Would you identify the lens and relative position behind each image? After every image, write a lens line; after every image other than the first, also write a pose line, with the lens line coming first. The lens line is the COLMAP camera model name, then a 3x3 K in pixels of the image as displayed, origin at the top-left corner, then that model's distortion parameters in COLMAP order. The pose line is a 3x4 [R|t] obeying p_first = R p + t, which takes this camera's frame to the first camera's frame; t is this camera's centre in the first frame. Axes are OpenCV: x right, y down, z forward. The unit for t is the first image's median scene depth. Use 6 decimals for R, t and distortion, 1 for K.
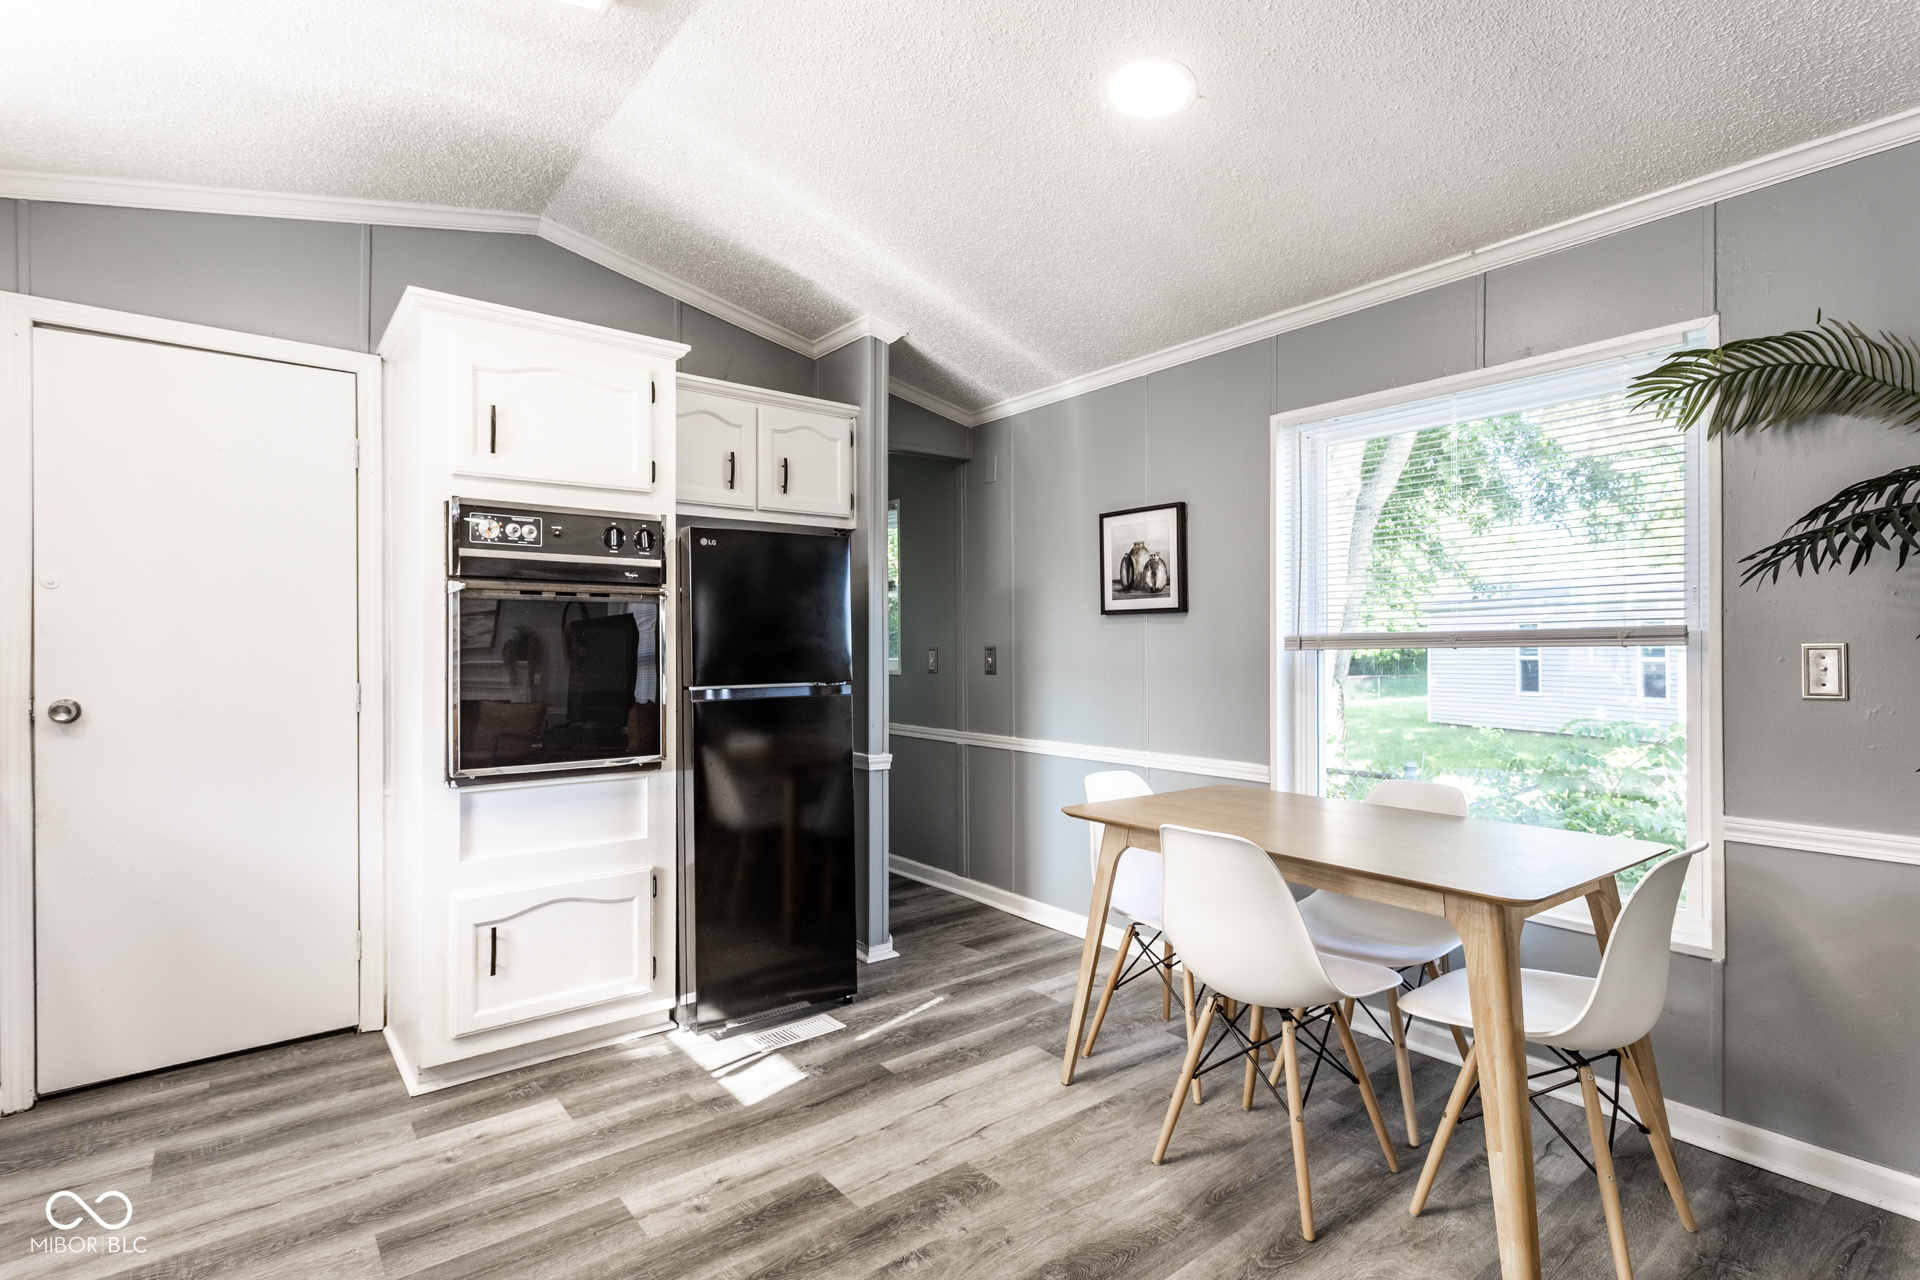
lens RADIAL K [[931.8, 0, 951.8], [0, 931.8, 640.1], [0, 0, 1]] dist [0.000465, -0.000191]
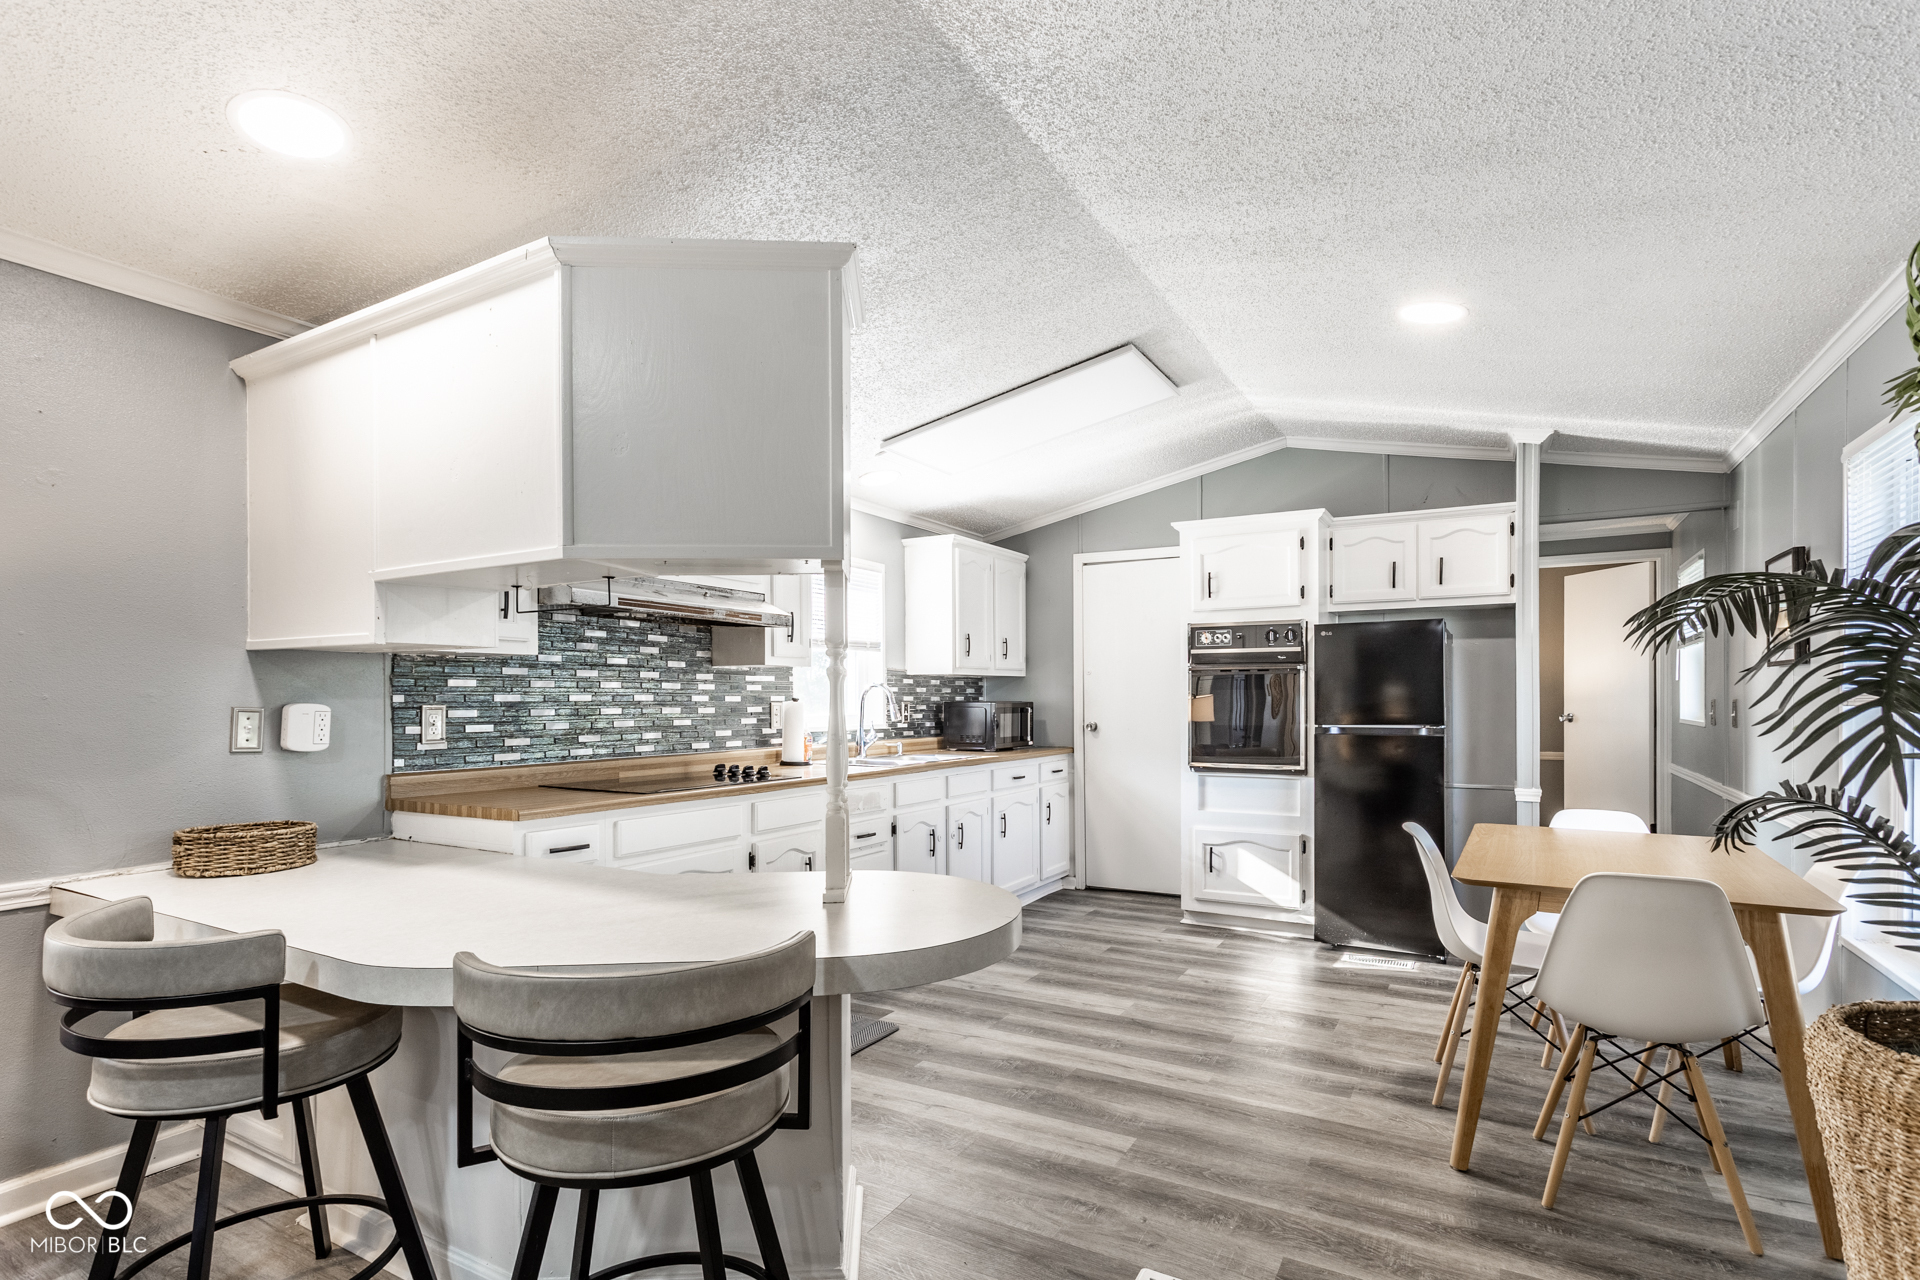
lens RADIAL K [[931.8, 0, 975.0], [0, 931.8, 702.3], [0, 0, 1]] dist [-0.000413, 0.000013]
pose [[0.373043, 0.005504, -0.927798, 1.090106], [0.010495, 0.999893, 0.010151, -0.012297], [0.927755, -0.013524, 0.372945, -0.153982]]
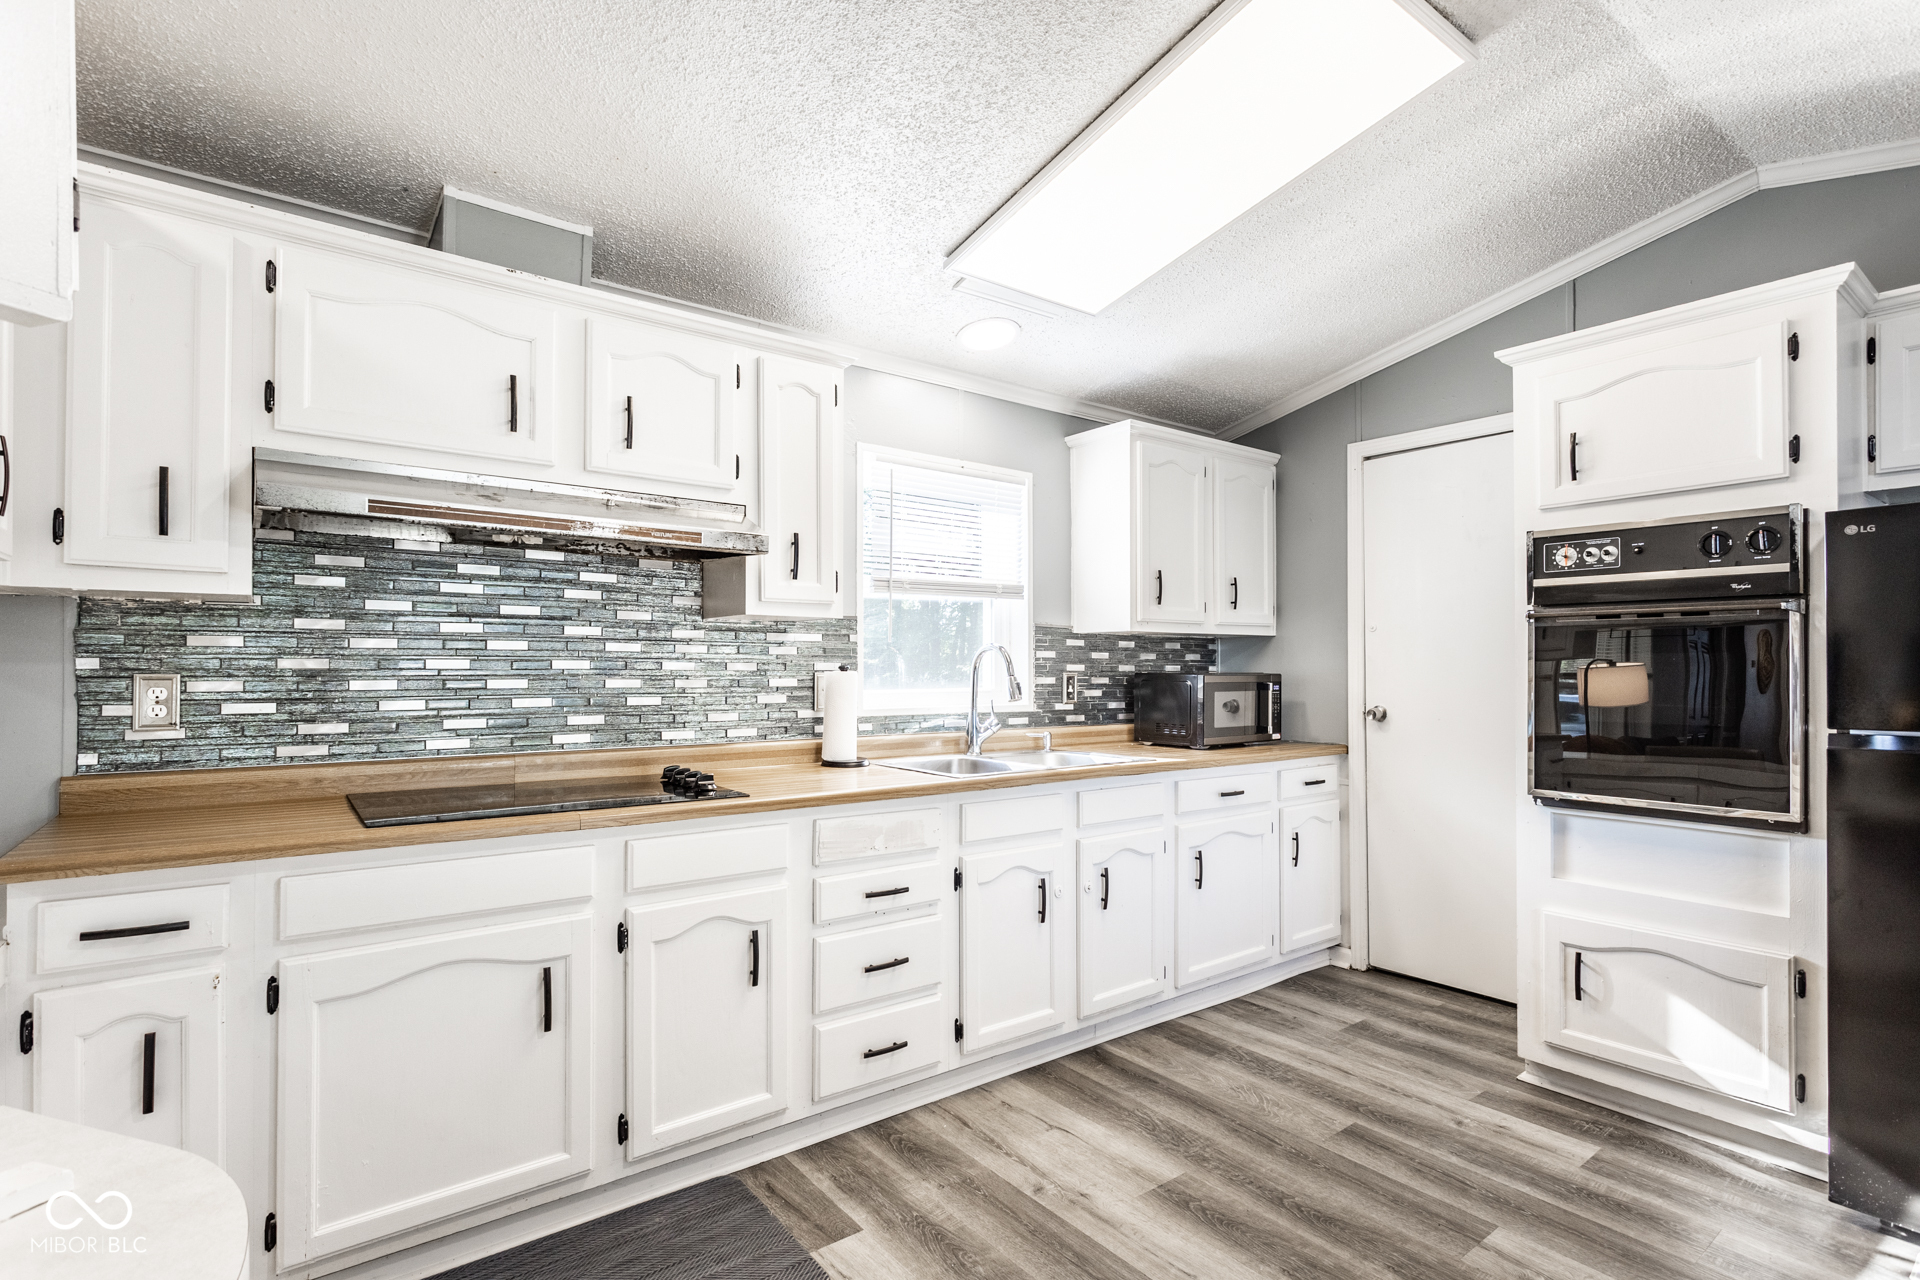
lens RADIAL K [[923.1, 0, 980.6], [0, 923.1, 659.6], [0, 0, 1]] dist [0.003523, 0.000548]
pose [[-0.013243, -0.006167, -0.999893, 0.514389], [0.007318, 0.999954, -0.006264, -0.005627], [0.999886, -0.007400, -0.013197, 0.369529]]
